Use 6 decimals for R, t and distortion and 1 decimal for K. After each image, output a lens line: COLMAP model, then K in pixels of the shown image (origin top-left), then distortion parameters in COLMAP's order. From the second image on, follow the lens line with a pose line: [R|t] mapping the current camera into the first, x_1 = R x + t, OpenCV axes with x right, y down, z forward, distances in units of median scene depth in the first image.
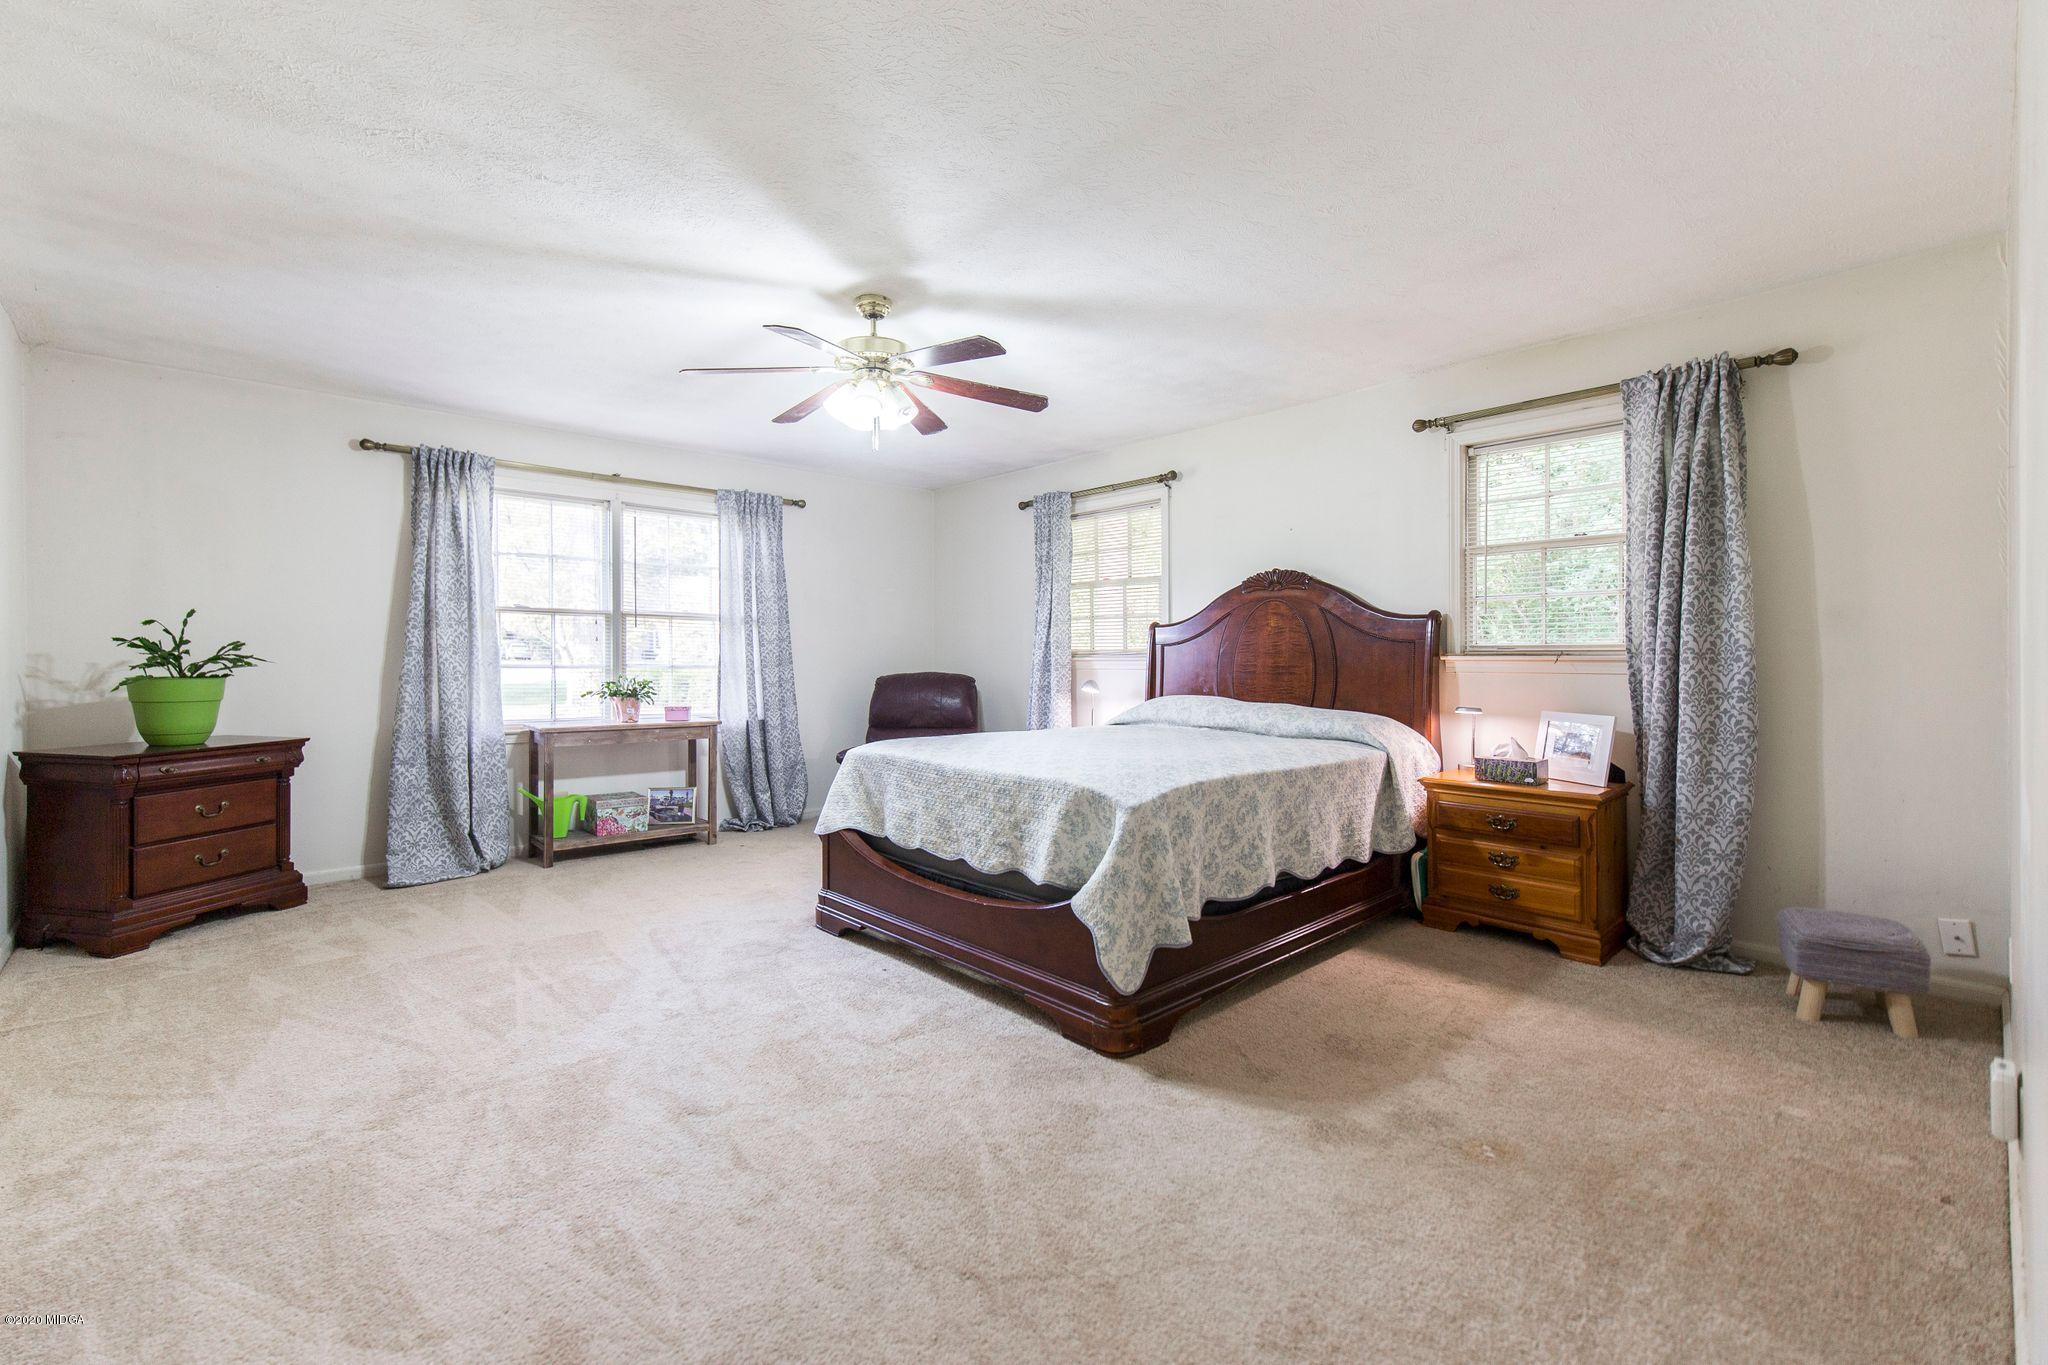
lens RADIAL K [[879.0, 0, 1007.6], [0, 879.0, 656.4], [0, 0, 1]] dist [-0.001991, -0.000428]
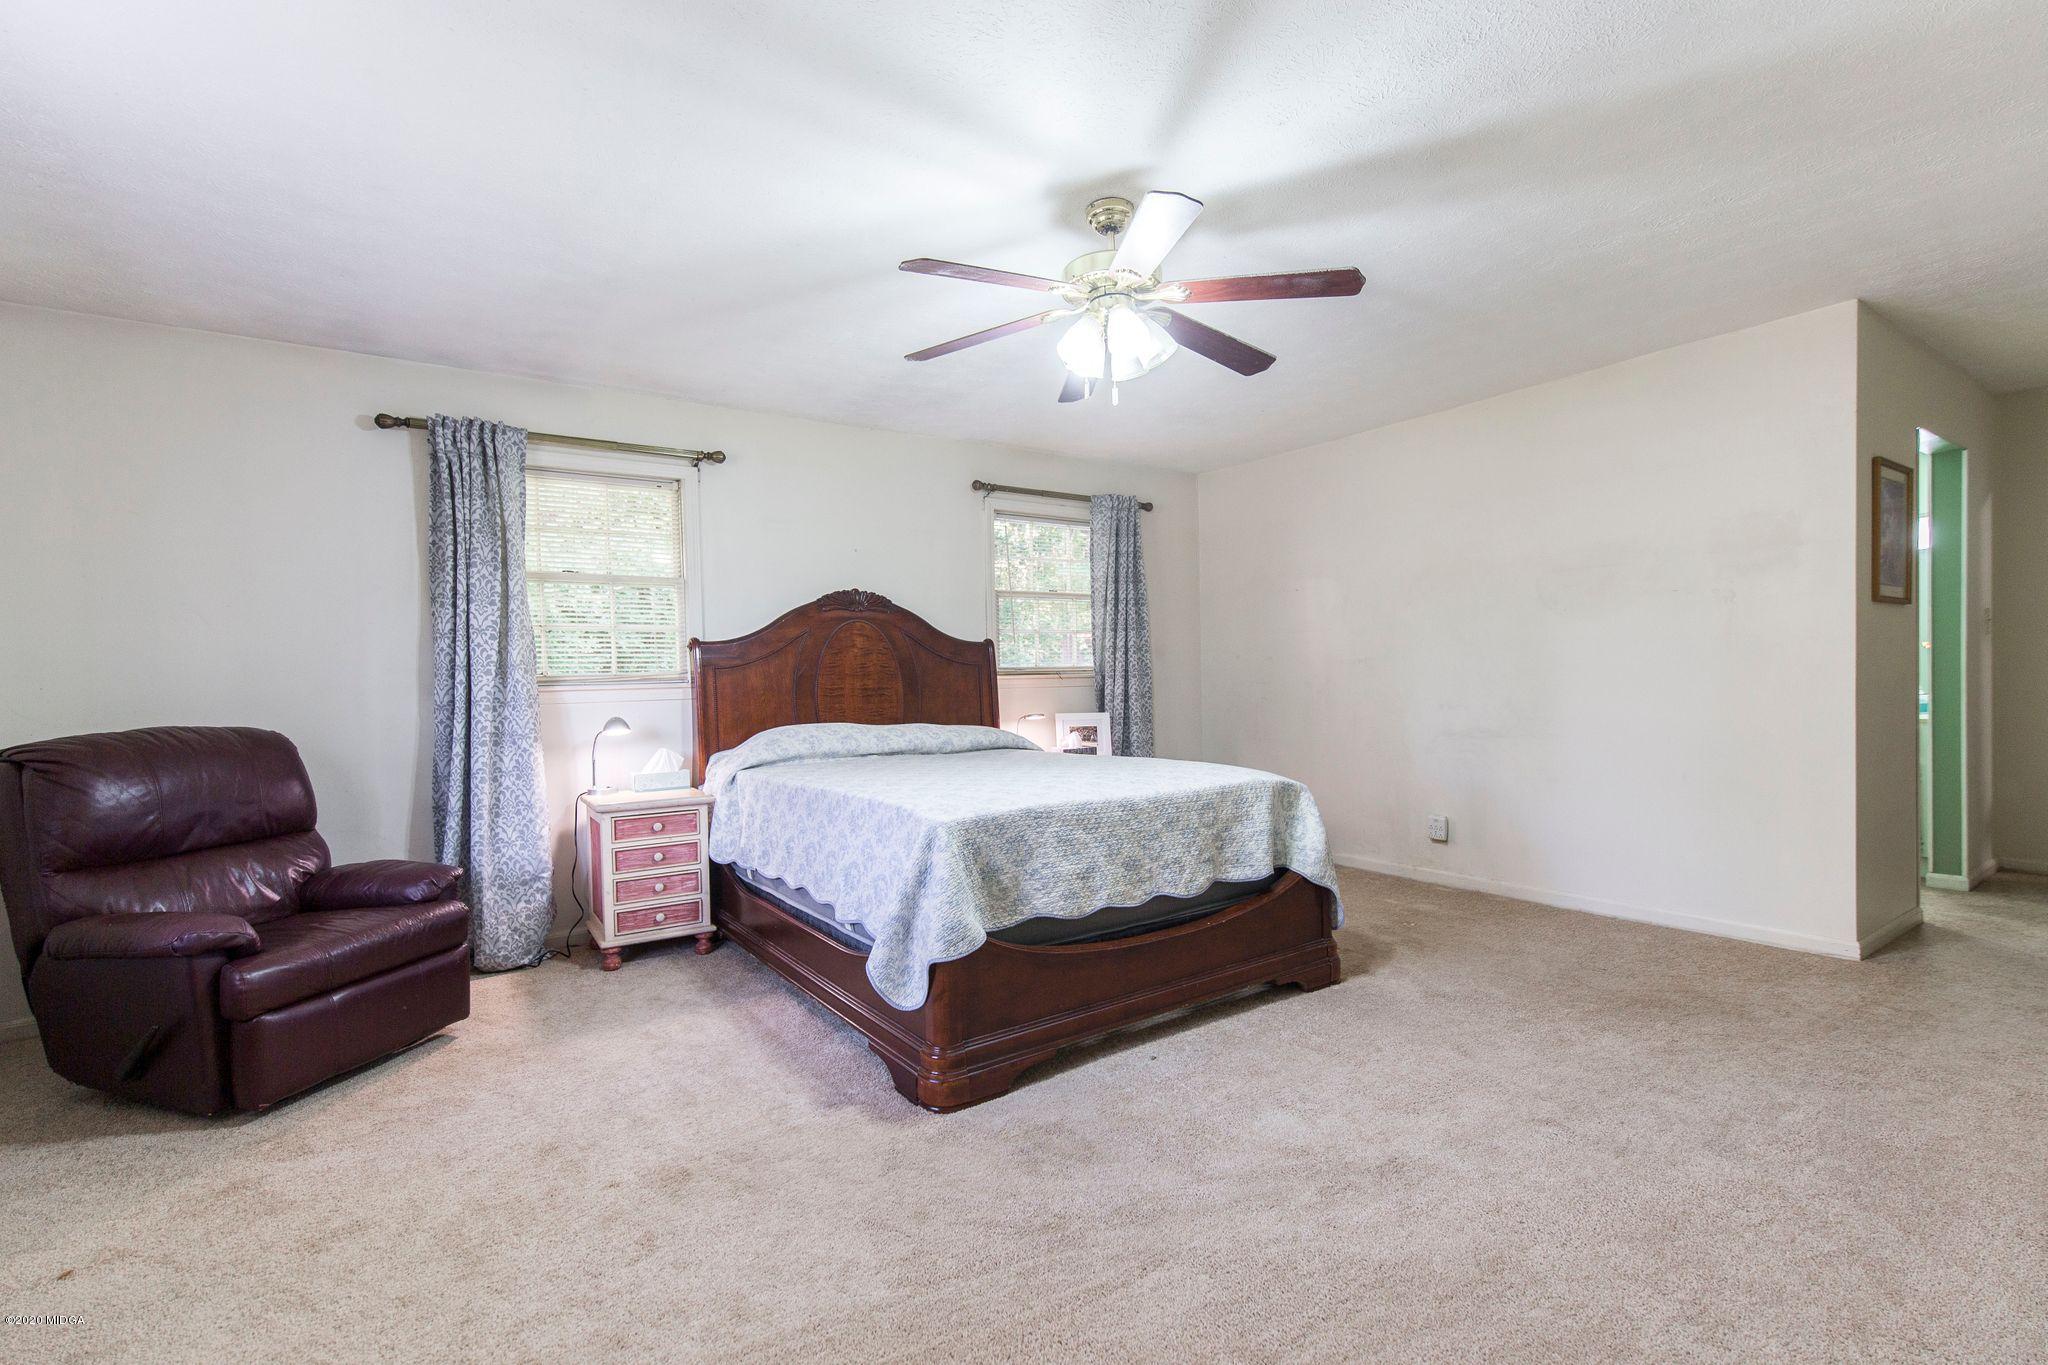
lens RADIAL K [[903.1, 0, 1019.1], [0, 903.1, 689.9], [0, 0, 1]] dist [0.002600, 0.000215]
pose [[0.136861, -0.014918, 0.990478, -0.887068], [0.020633, 0.999713, 0.012206, 0.005074], [-0.990375, 0.018766, 0.137129, 0.910691]]
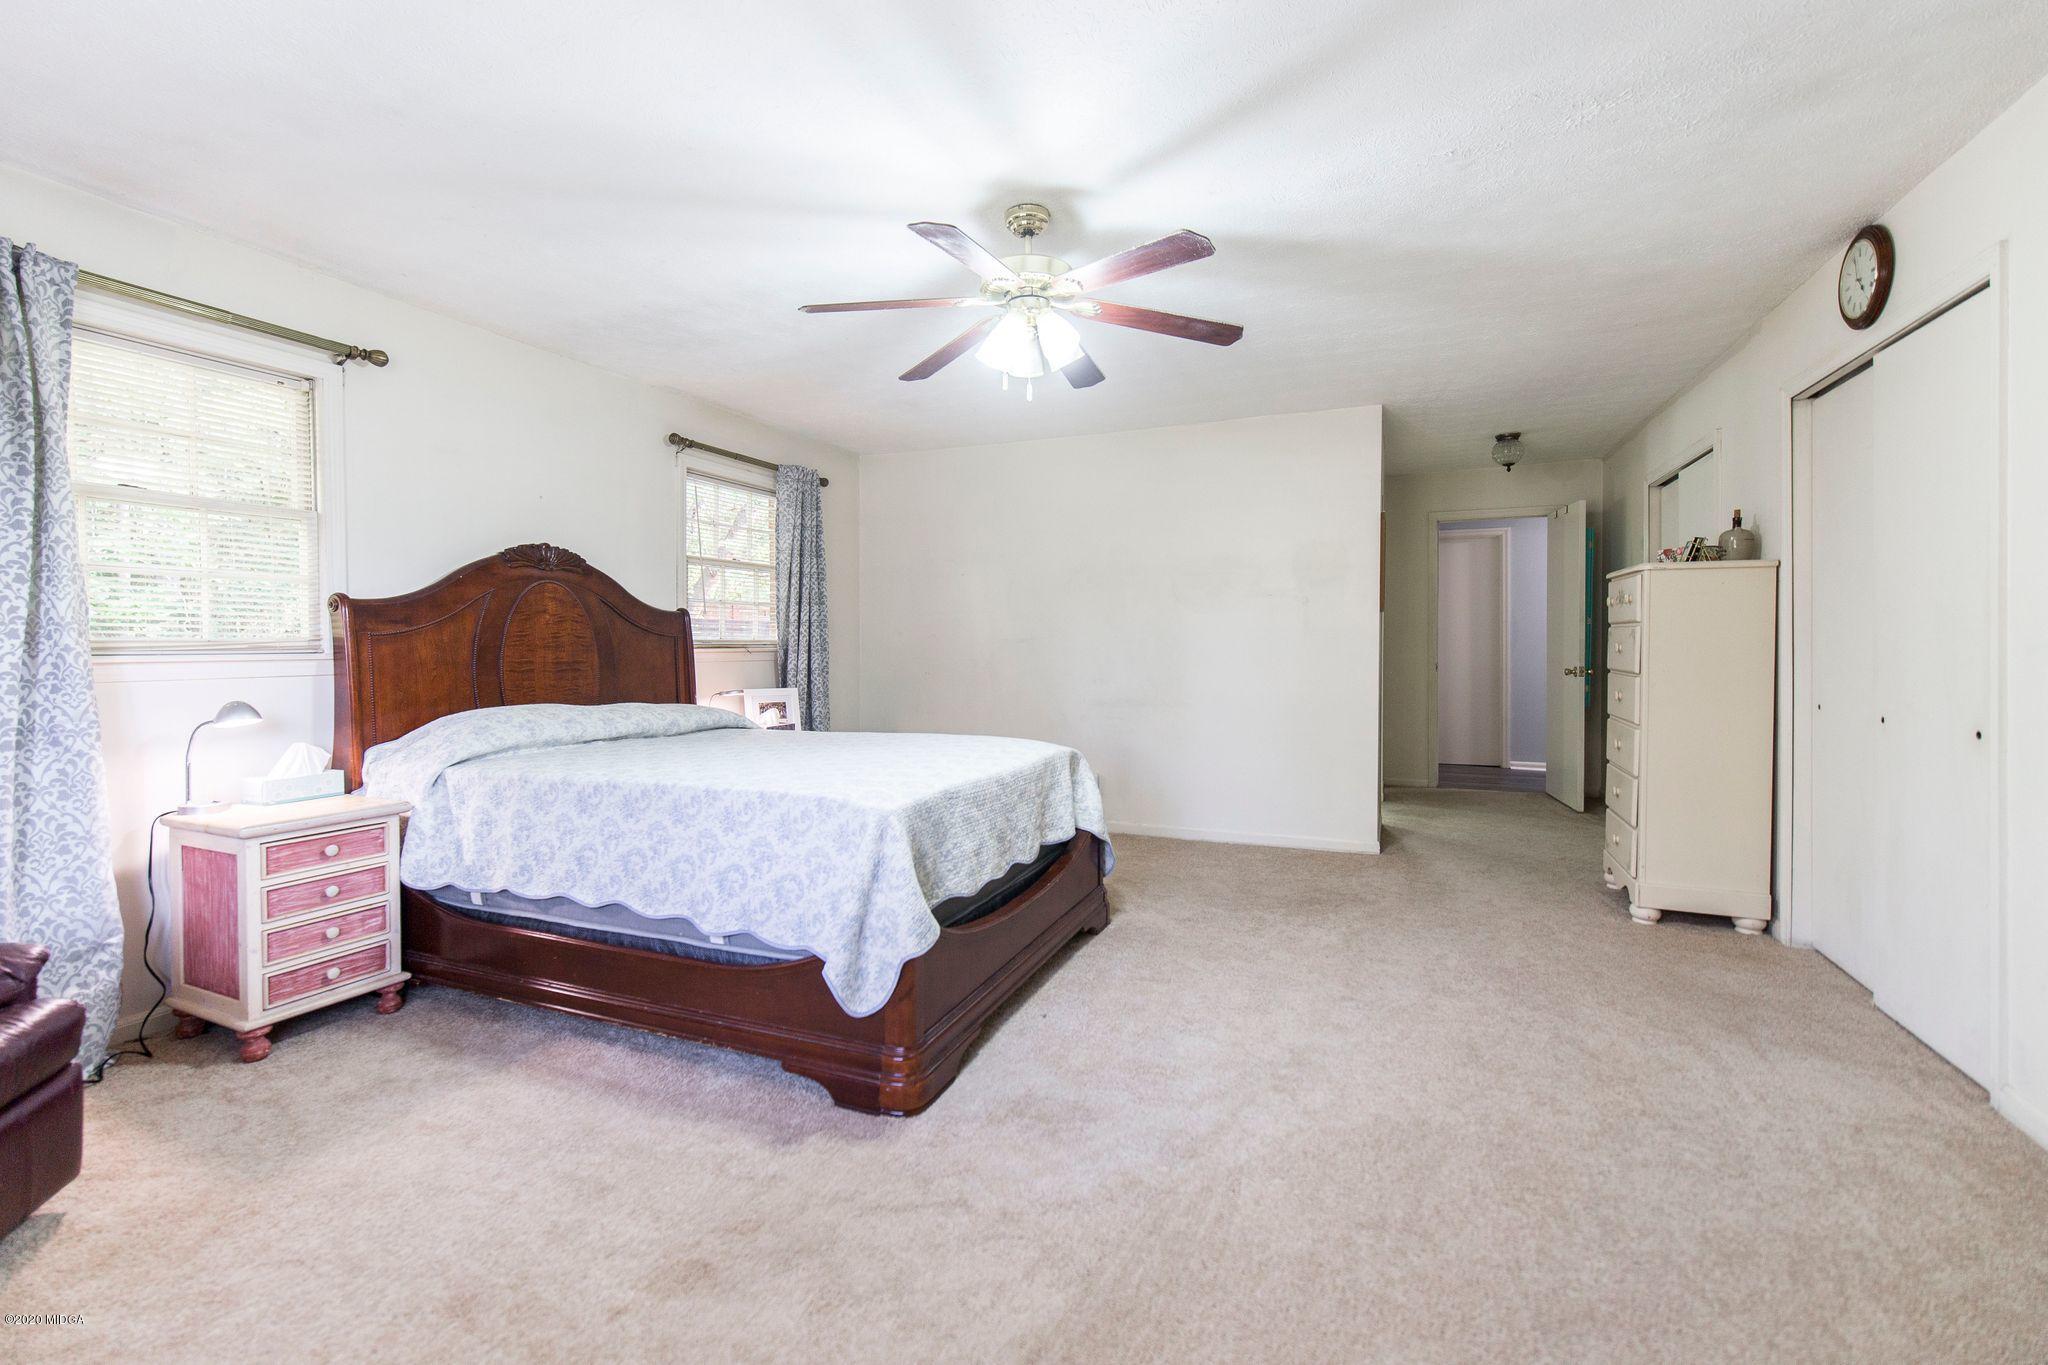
lens RADIAL K [[879.0, 0, 1007.6], [0, 879.0, 656.4], [0, 0, 1]] dist [-0.001991, -0.000428]
pose [[-0.413232, -0.011854, 0.910549, -0.824092], [0.000764, 0.999910, 0.013364, -0.006765], [-0.910625, 0.006218, -0.413186, 1.260783]]
